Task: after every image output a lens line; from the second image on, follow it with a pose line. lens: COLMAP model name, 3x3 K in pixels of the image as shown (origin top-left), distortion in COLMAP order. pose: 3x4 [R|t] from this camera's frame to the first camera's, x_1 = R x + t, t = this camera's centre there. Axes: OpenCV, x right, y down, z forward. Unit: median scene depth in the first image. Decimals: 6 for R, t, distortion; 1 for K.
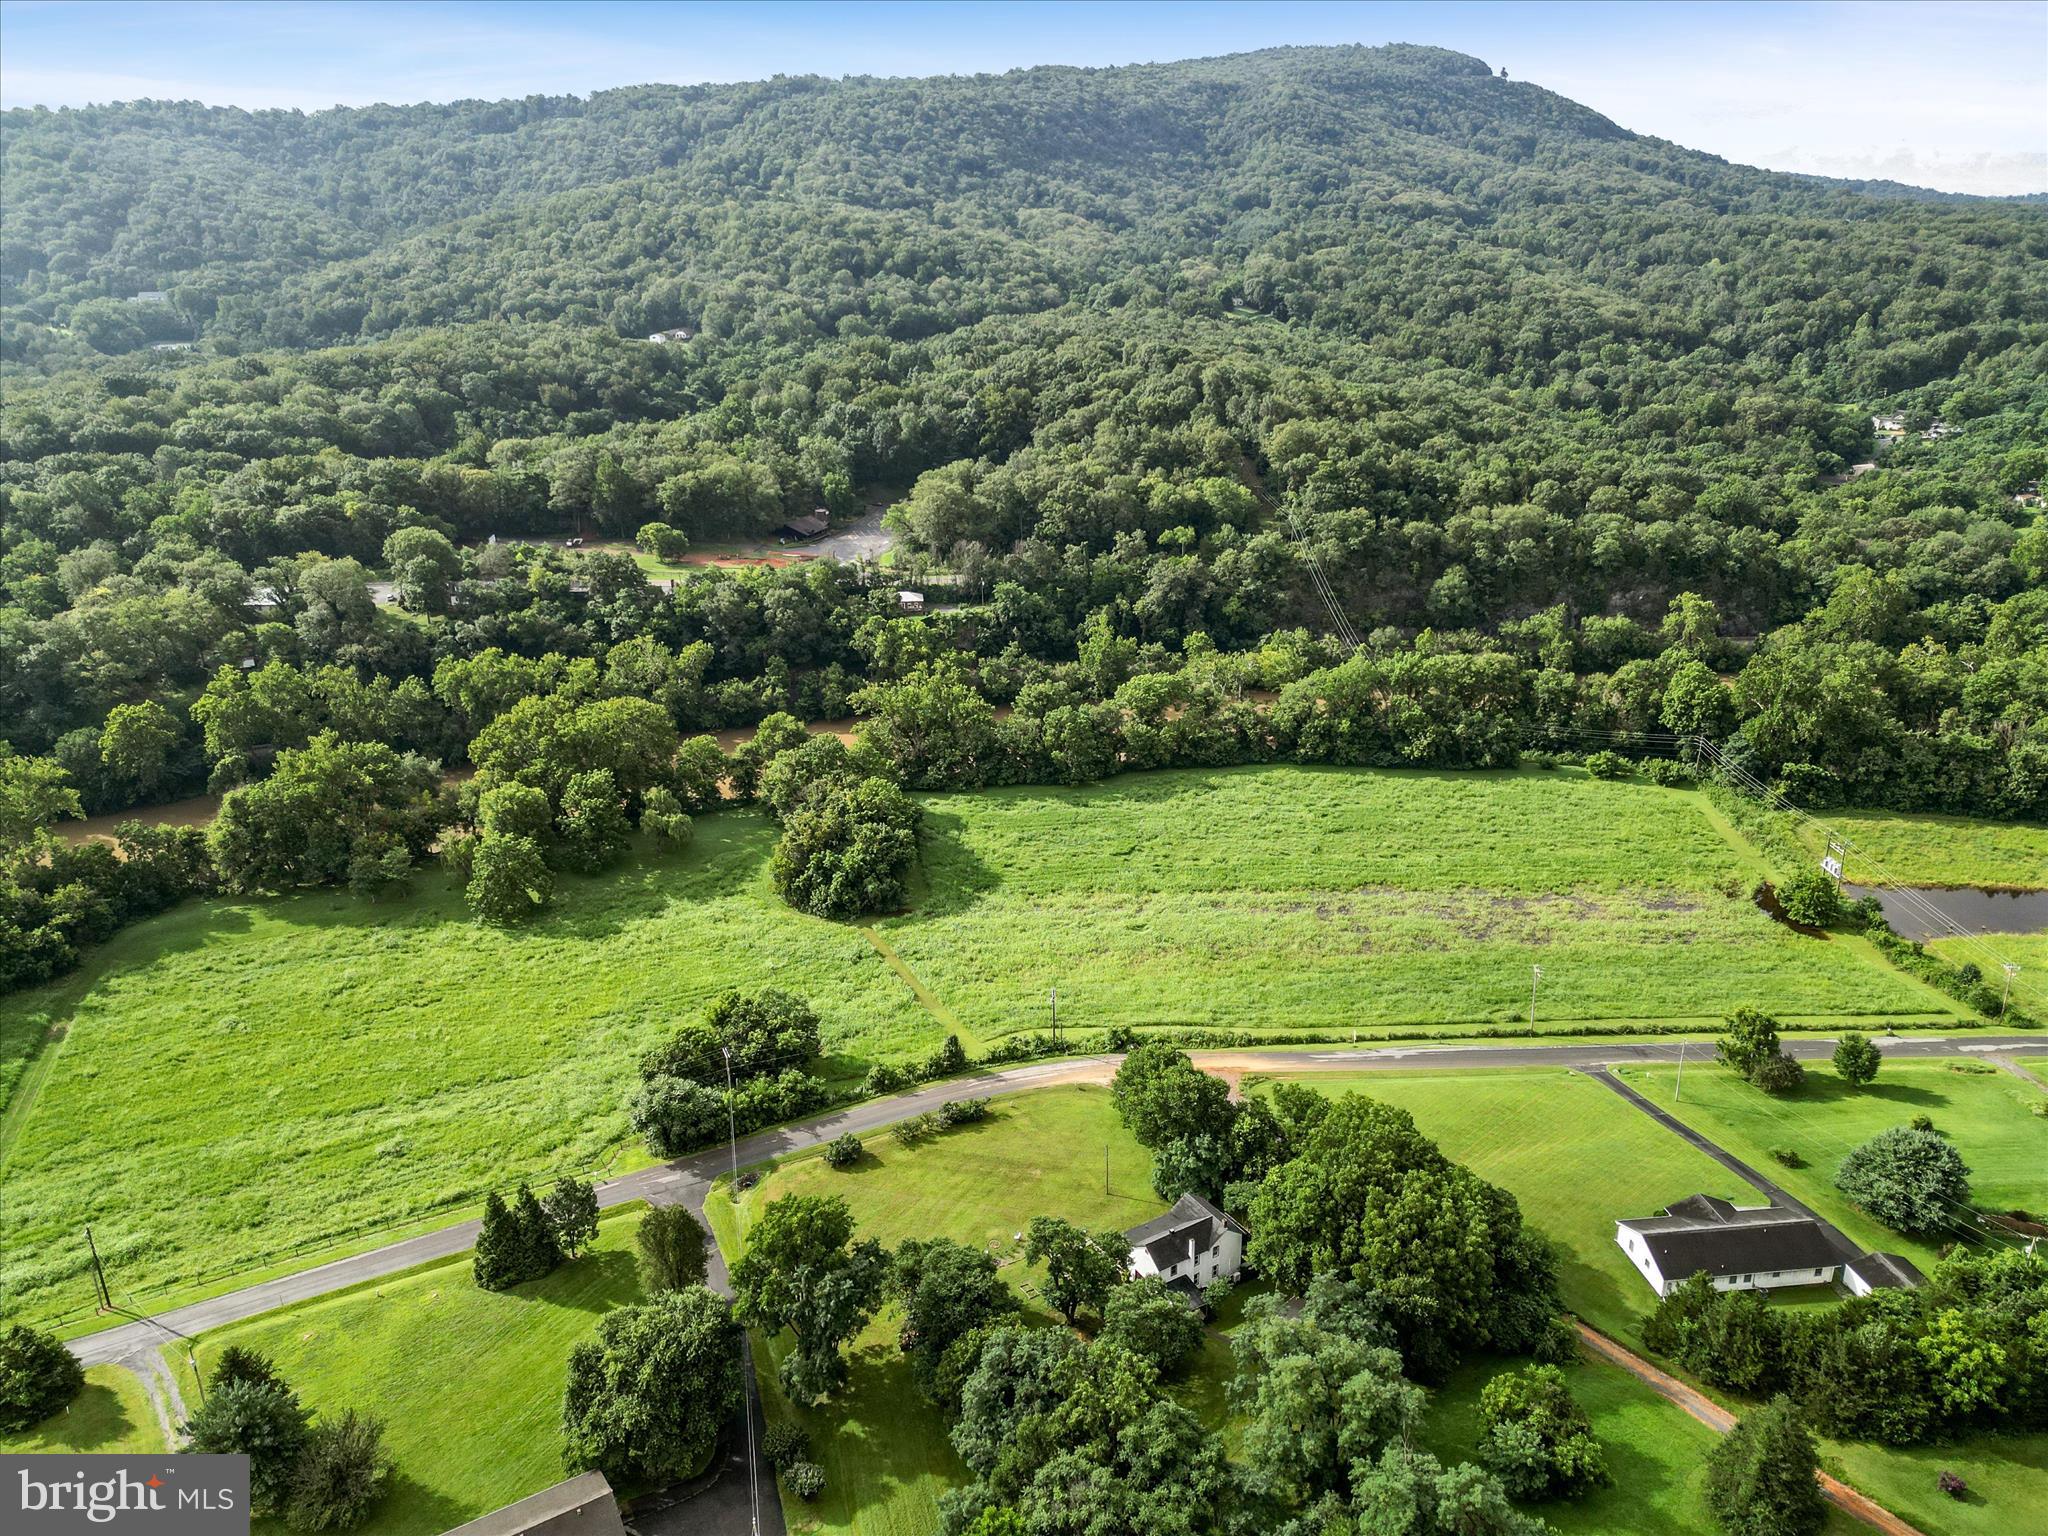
lens RADIAL K [[1434.6, 0, 1015.4], [0, 1434.6, 782.6], [0, 0, 1]] dist [0.068115, -0.054627]
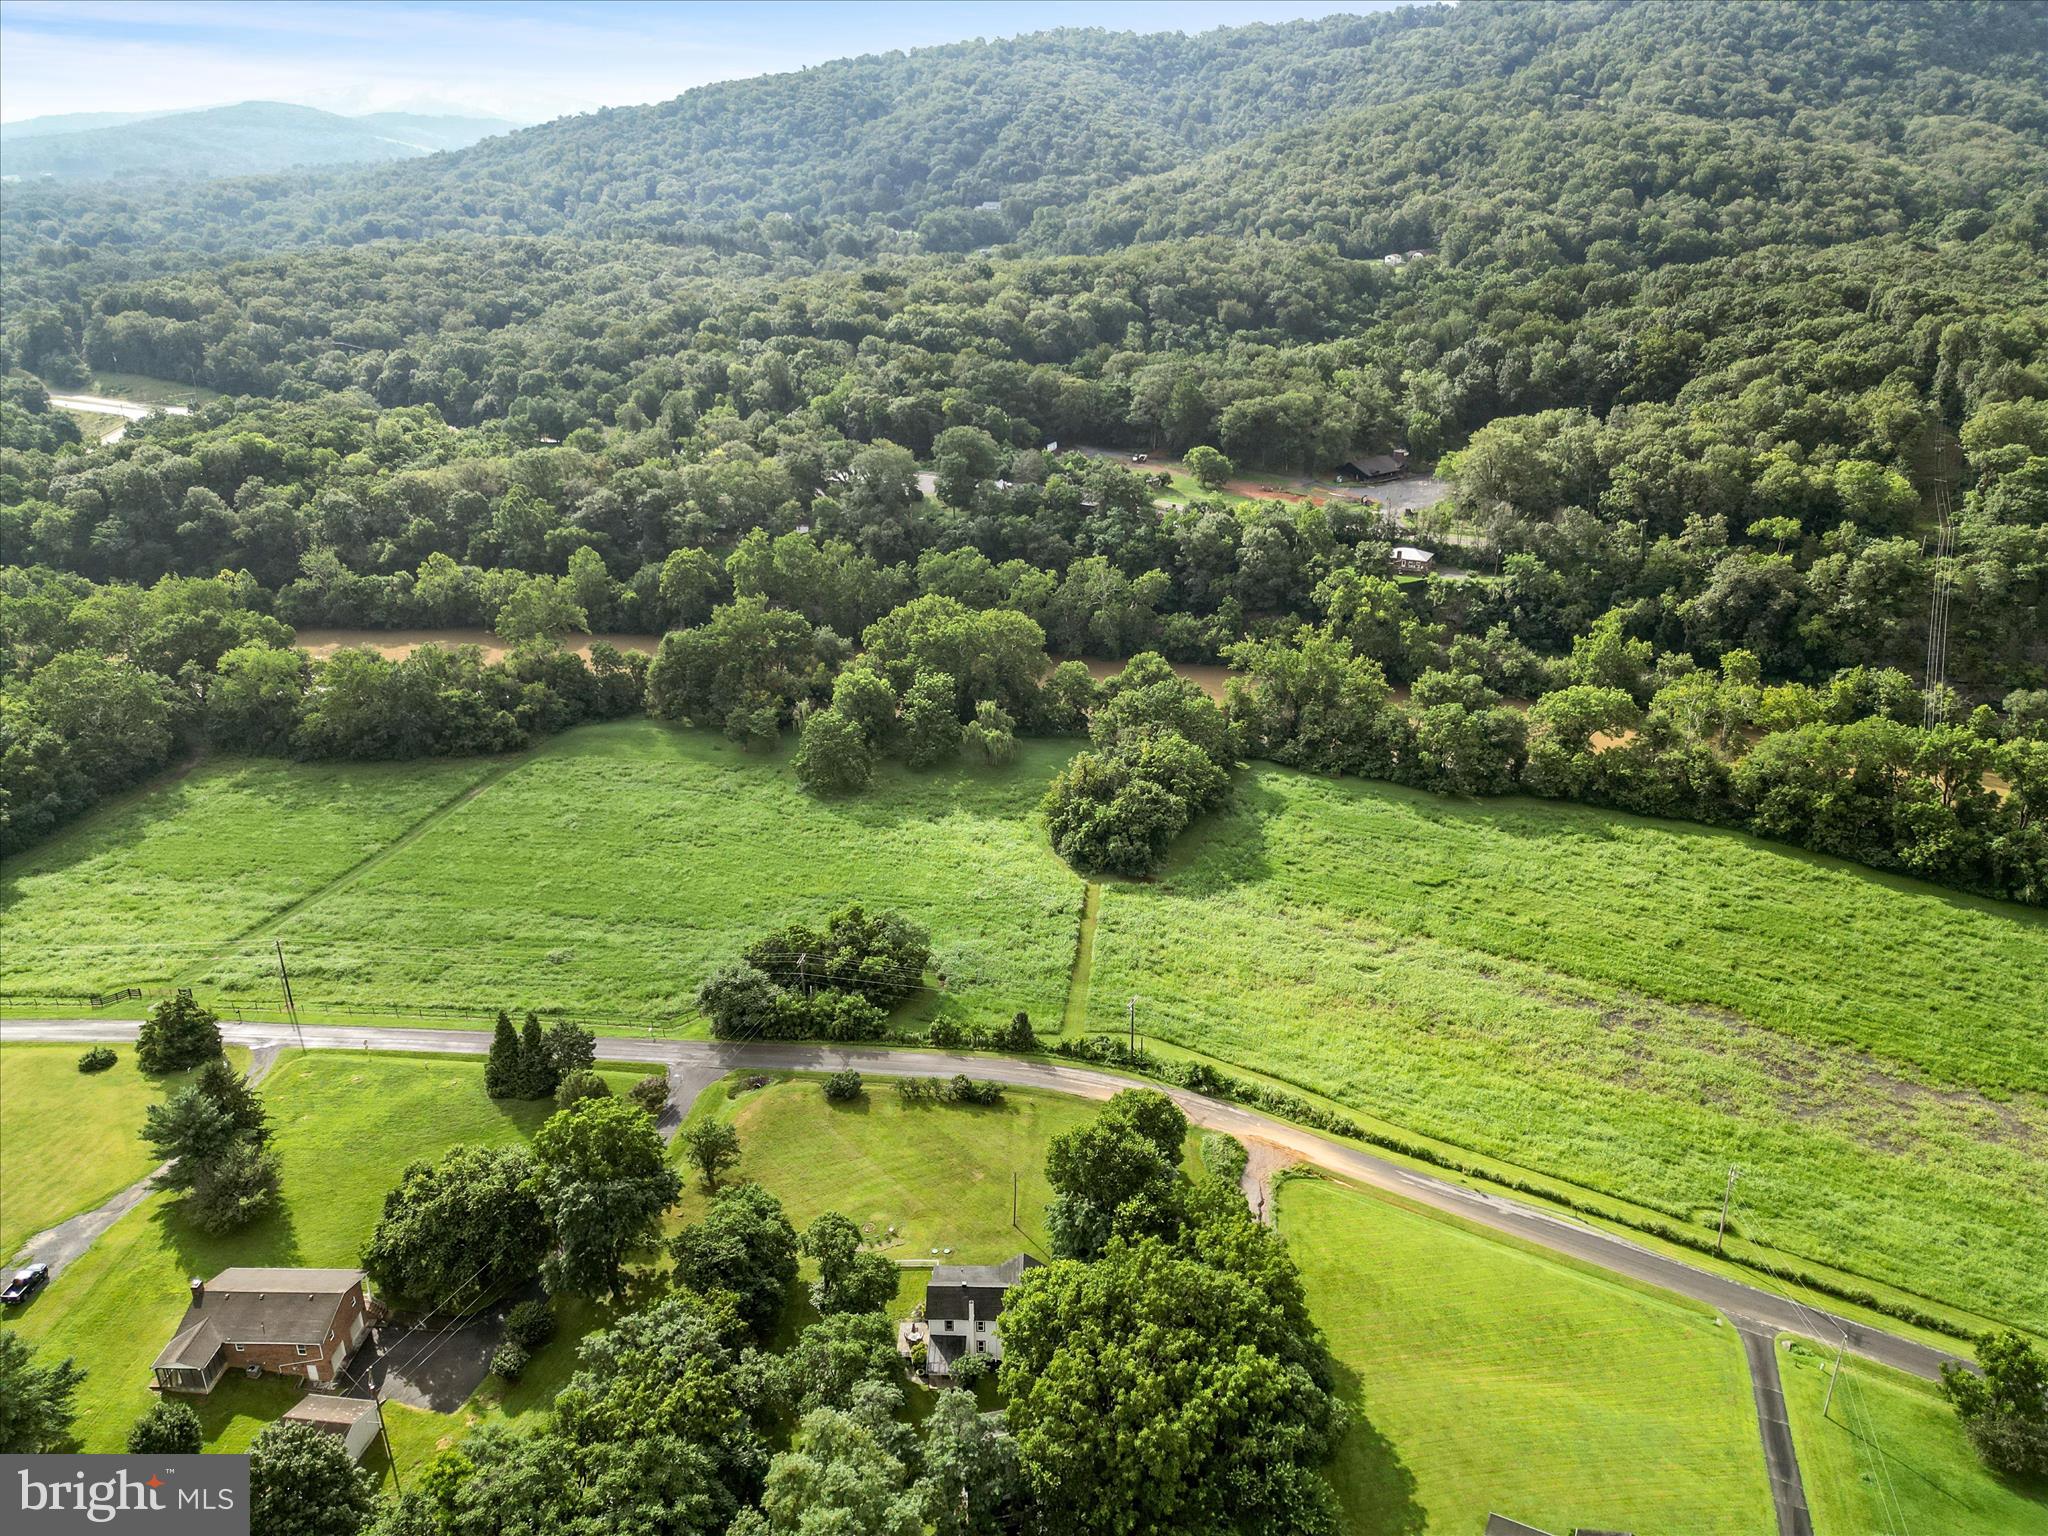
lens RADIAL K [[1434.6, 0, 1023.0], [0, 1434.6, 773.6], [0, 0, 1]] dist [0.068115, -0.054627]
pose [[0.841391, 0.222182, -0.492643, 0.245331], [-0.200473, 0.974858, 0.097270, -0.043144], [0.501869, 0.016920, 0.864778, 0.117874]]
